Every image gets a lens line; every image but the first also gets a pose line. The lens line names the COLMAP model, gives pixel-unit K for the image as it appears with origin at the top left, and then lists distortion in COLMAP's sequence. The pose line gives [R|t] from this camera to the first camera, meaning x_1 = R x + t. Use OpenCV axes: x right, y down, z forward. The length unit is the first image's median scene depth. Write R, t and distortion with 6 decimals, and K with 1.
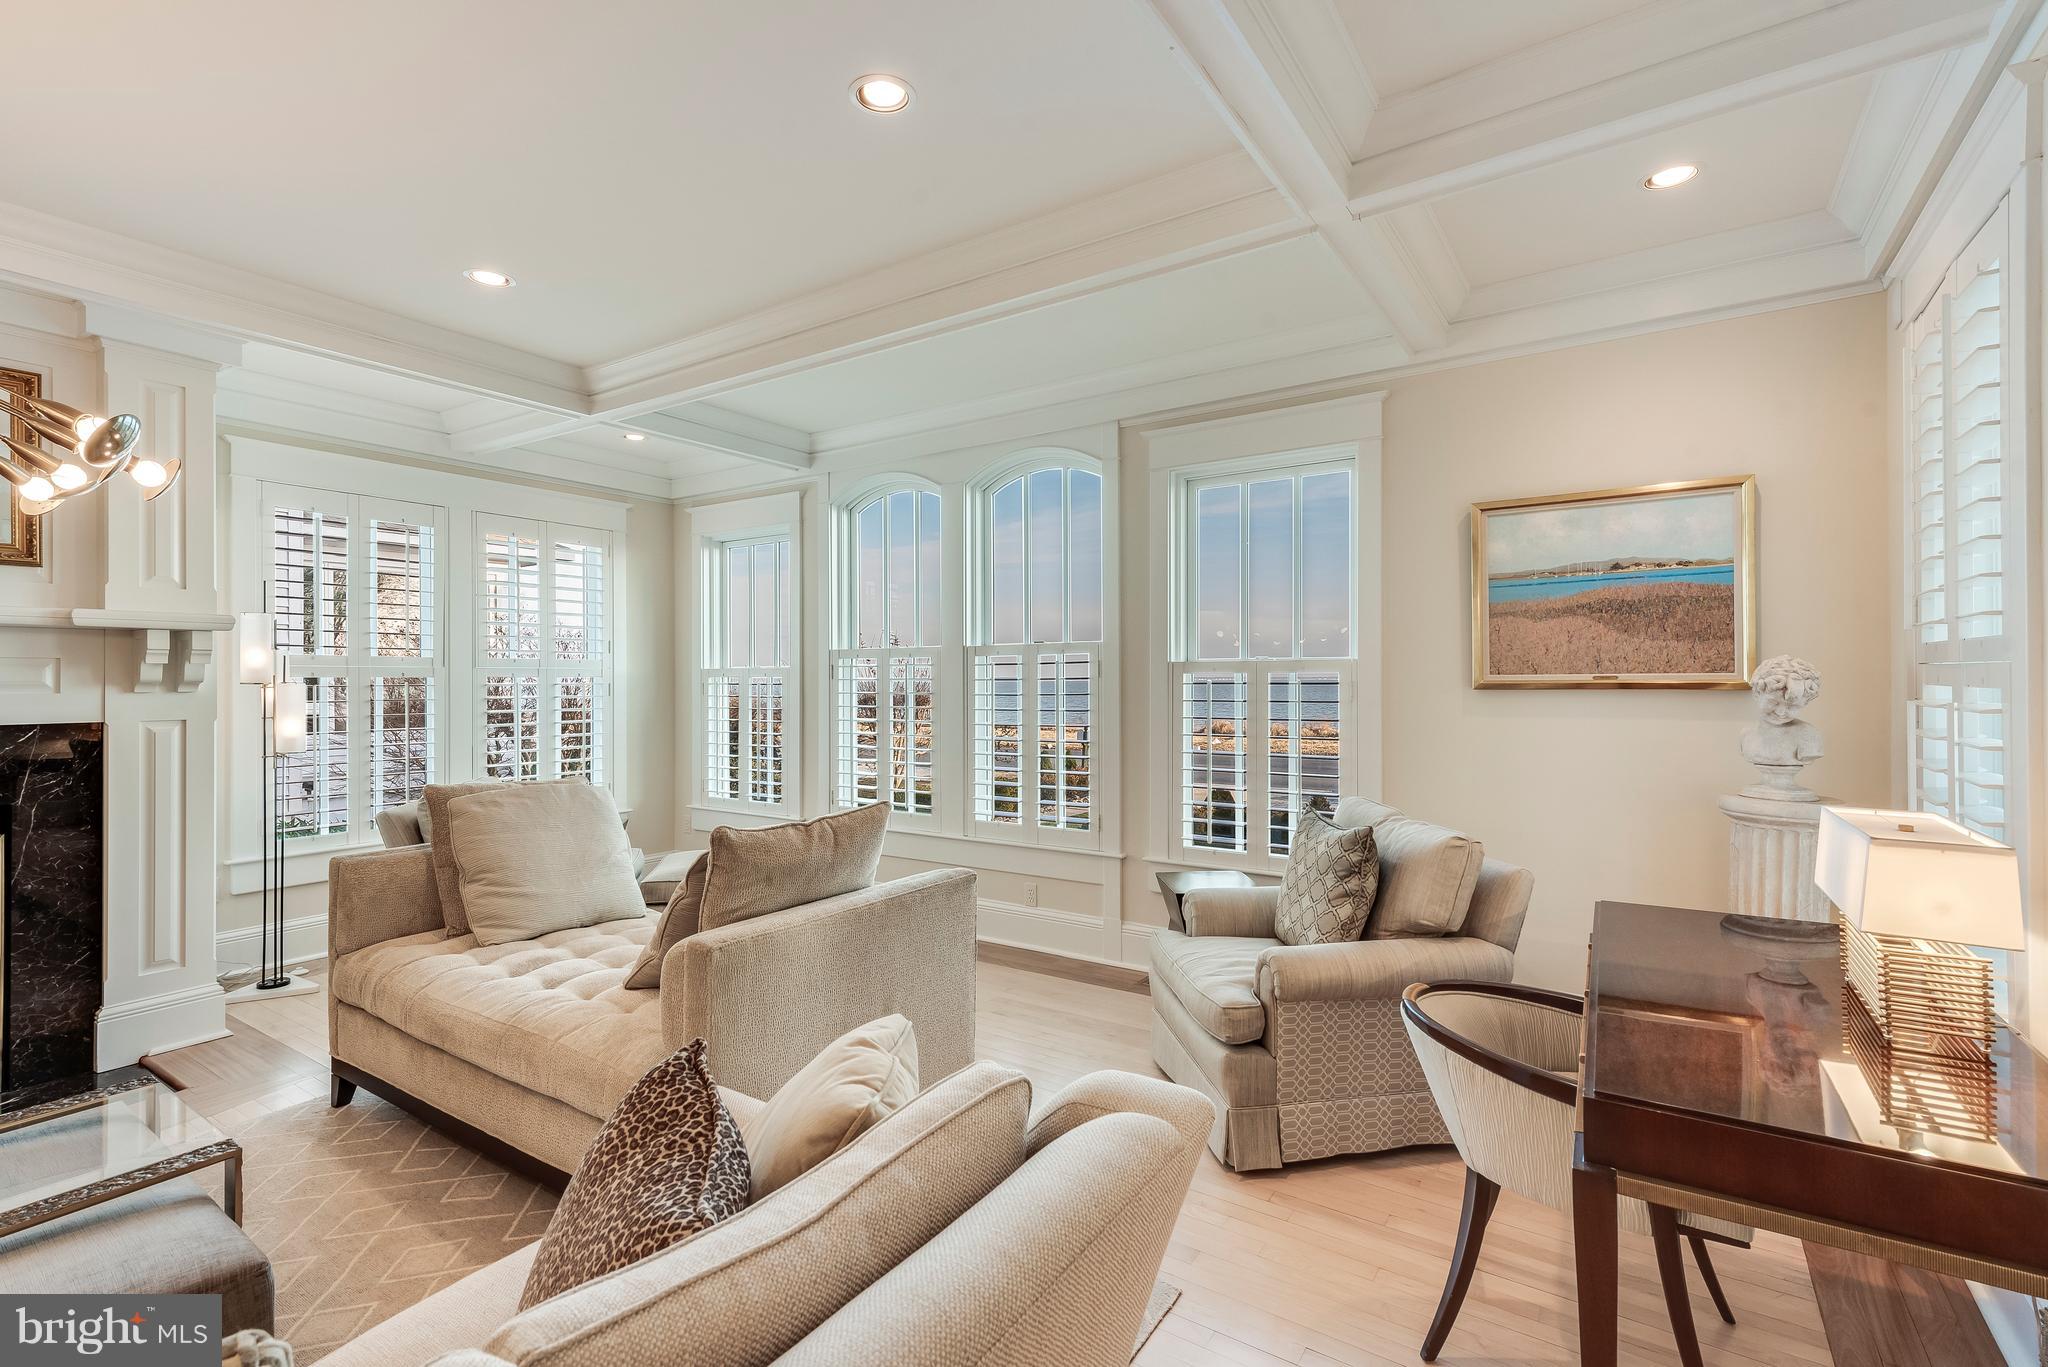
lens RADIAL K [[921.4, 0, 1019.8], [0, 921.4, 675.5], [0, 0, 1]] dist [0.018694, -0.002612]
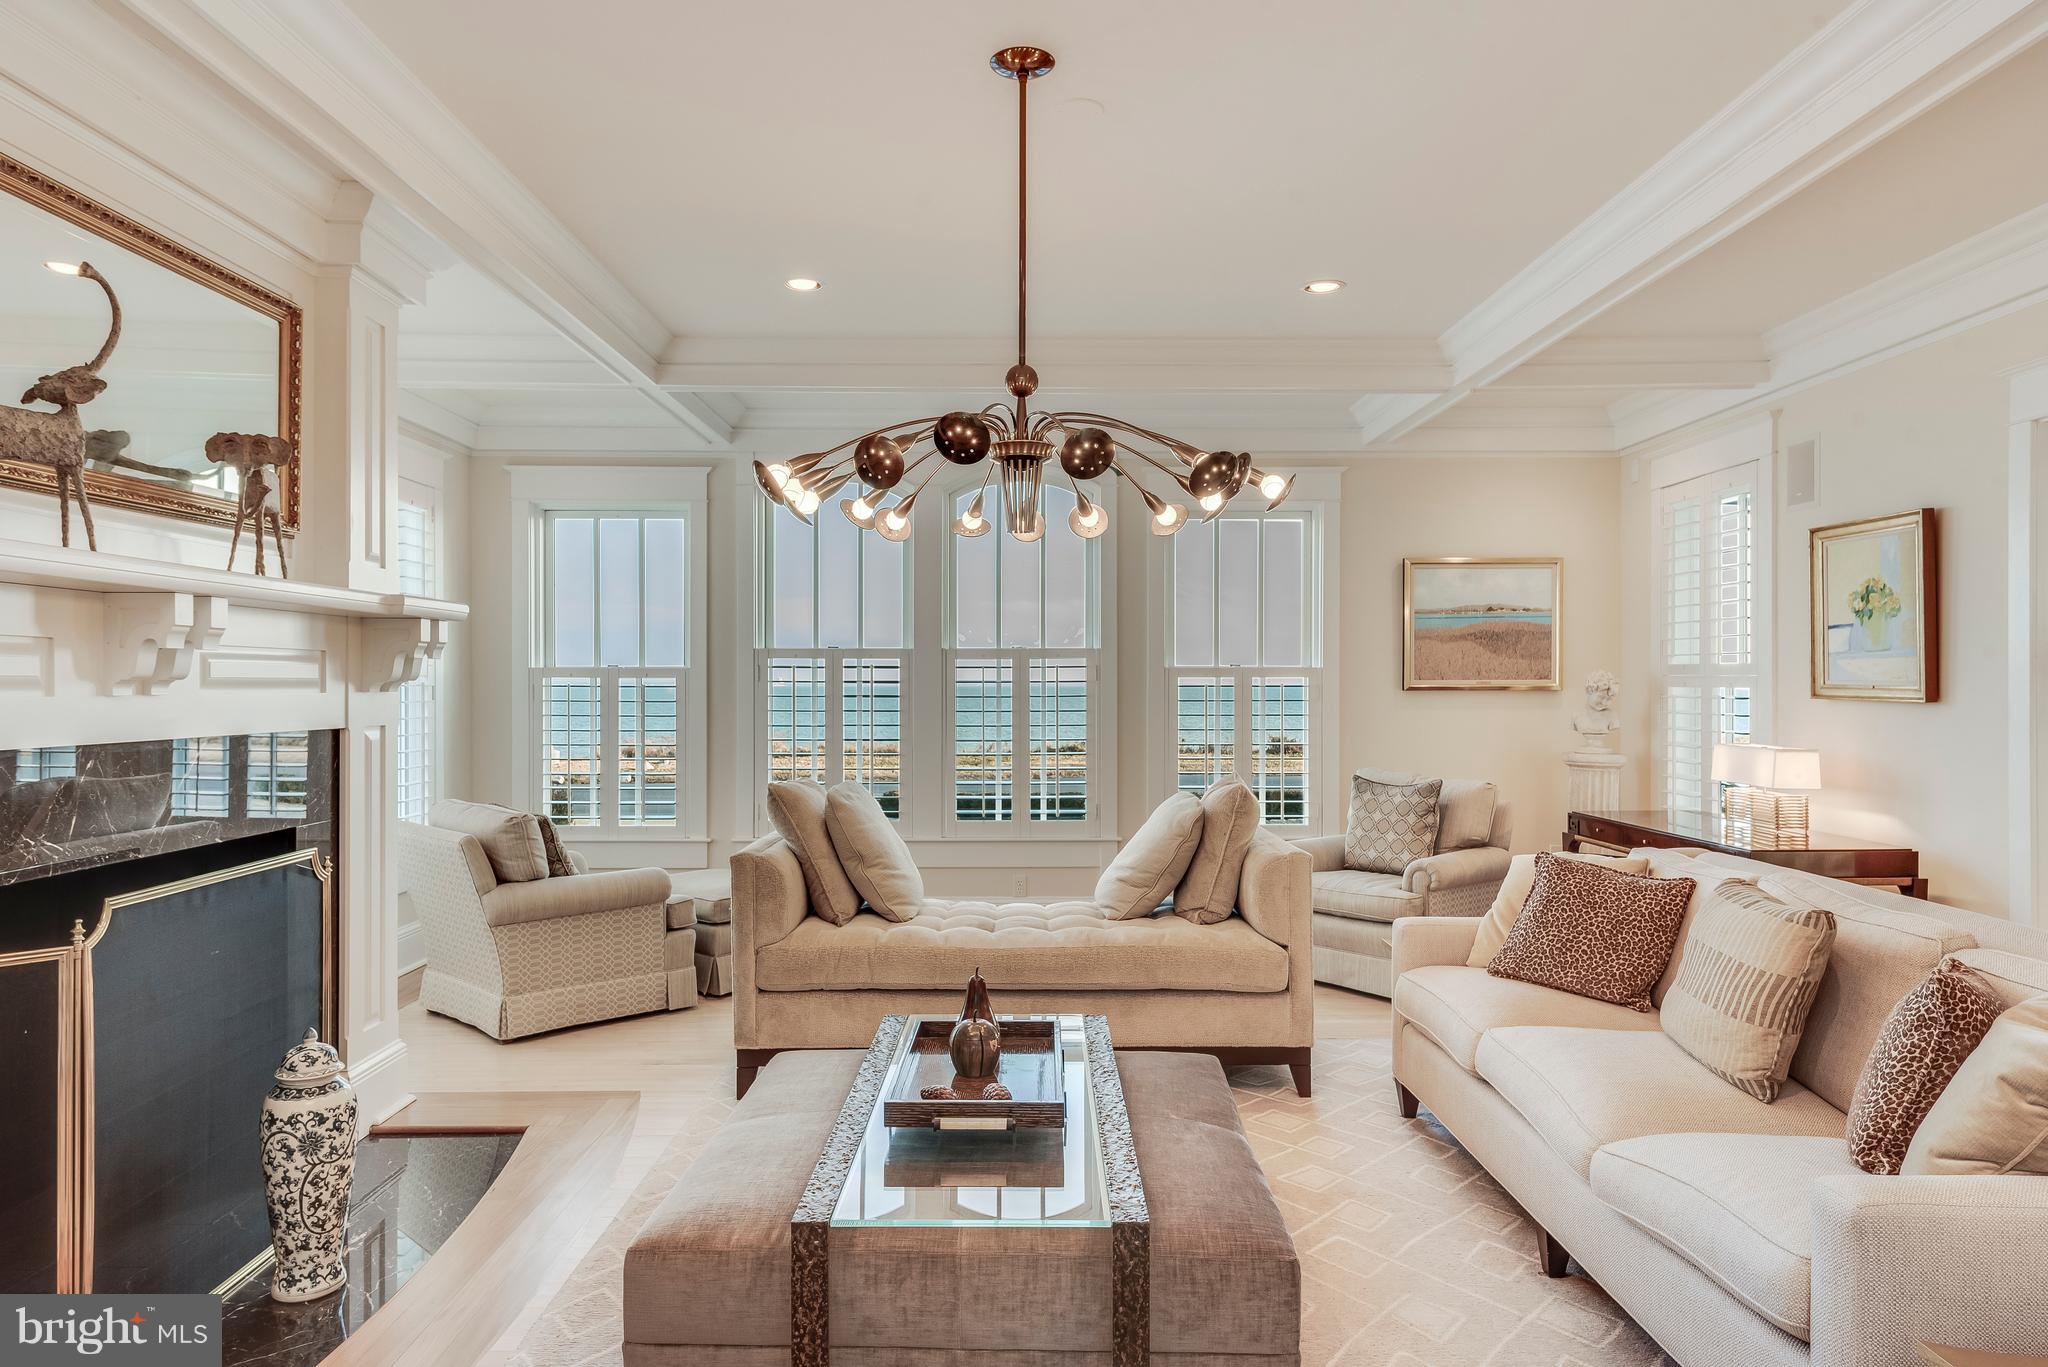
lens RADIAL K [[1271.9, 0, 1003.8], [0, 1271.9, 684.6], [0, 0, 1]] dist [0.017185, -0.002262]
pose [[0.830695, 0.005459, 0.556700, -1.288932], [-0.006789, 0.999977, 0.000326, 0.011132], [-0.556686, -0.004050, 0.830713, -0.311879]]
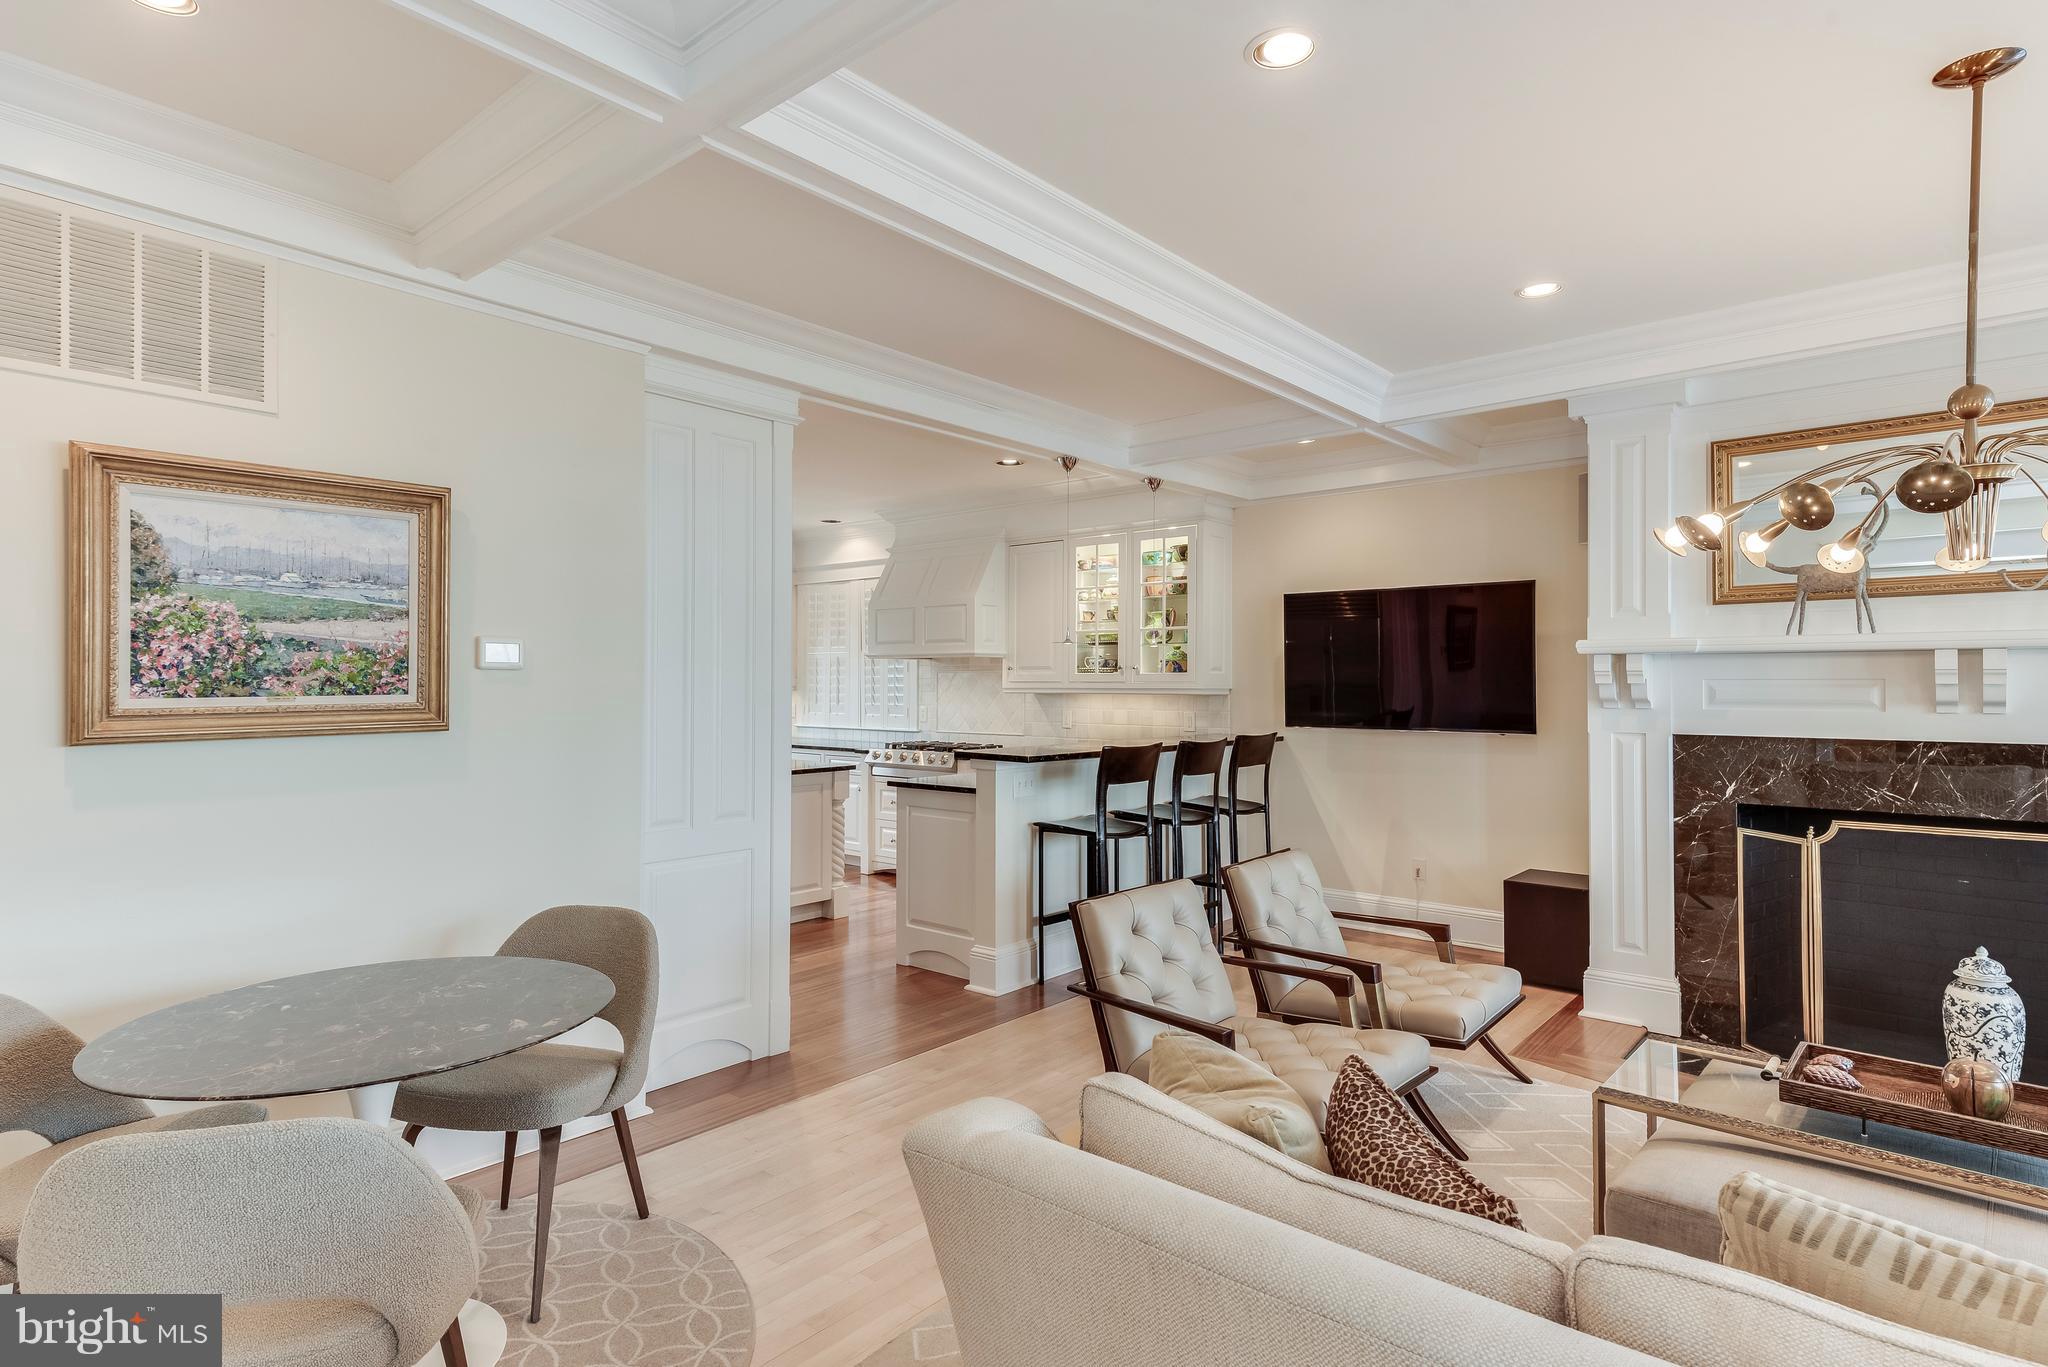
lens RADIAL K [[1078.3, 0, 1016.3], [0, 1078.3, 672.2], [0, 0, 1]] dist [0.030328, -0.008522]
pose [[-0.120845, -0.006921, -0.992647, 0.158283], [0.003047, 0.999968, -0.007343, -0.022290], [0.992667, -0.003912, -0.120820, -0.099448]]
